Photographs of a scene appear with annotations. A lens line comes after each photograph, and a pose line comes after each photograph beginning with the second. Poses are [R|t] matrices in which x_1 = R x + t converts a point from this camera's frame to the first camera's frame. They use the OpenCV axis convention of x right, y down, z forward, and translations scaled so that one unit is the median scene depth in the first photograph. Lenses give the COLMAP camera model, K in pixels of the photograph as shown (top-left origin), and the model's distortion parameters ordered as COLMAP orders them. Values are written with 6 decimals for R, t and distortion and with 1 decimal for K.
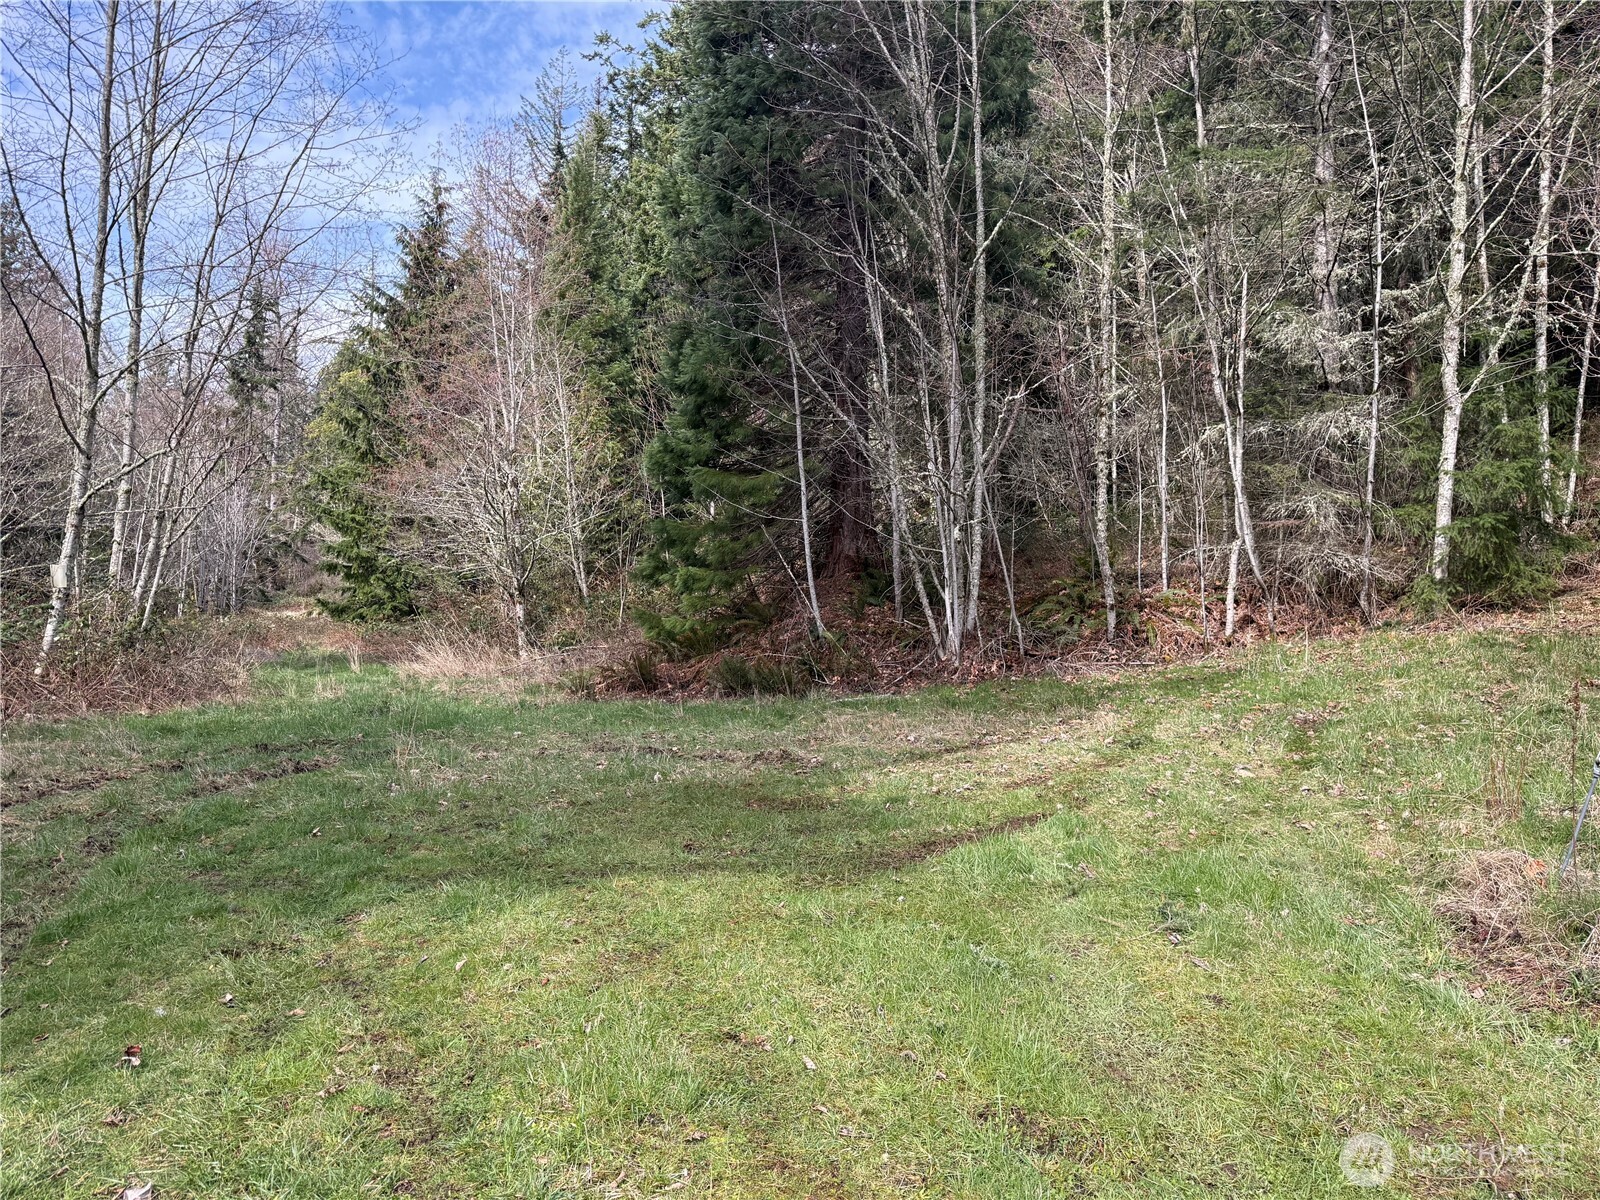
lens RADIAL K [[1082.8, 0, 800.0], [0, 1082.8, 600.0], [0, 0, 1]] dist [0.122960, -0.168711]
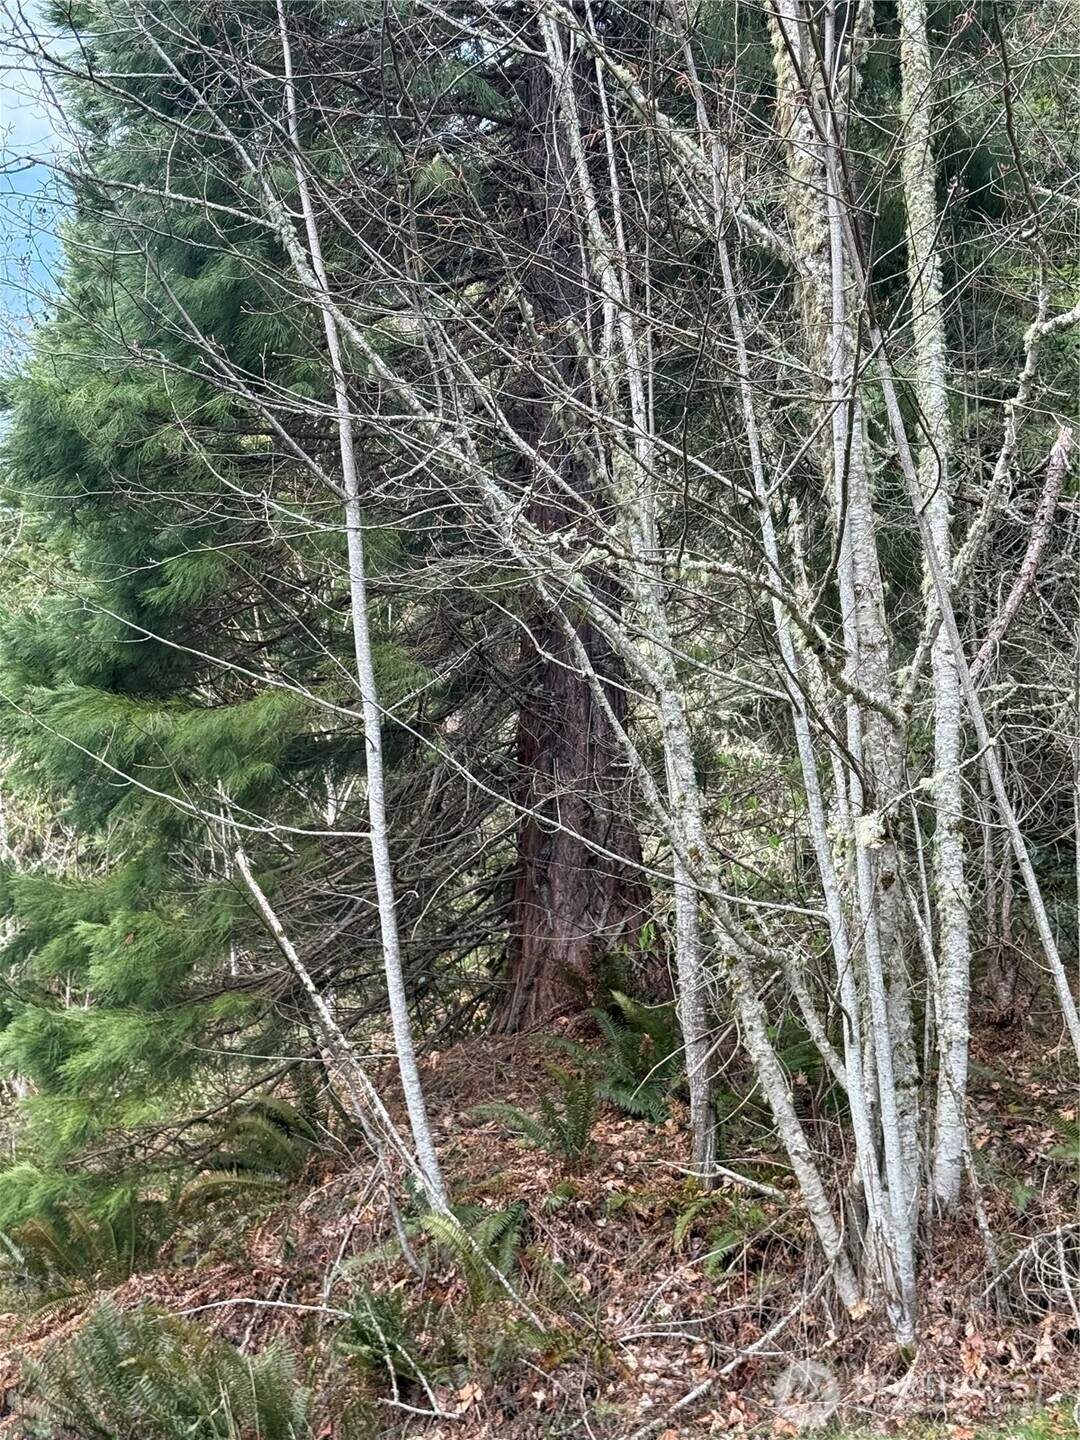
lens RADIAL K [[2027.8, 0, 540.0], [0, 2027.8, 720.0], [0, 0, 1]] dist [0.143132, -0.001545]
pose [[0.999140, -0.024251, -0.033641, 0.063946], [0.017570, 0.982334, -0.186309, 0.001770], [0.037565, 0.185558, 0.981915, 0.398079]]
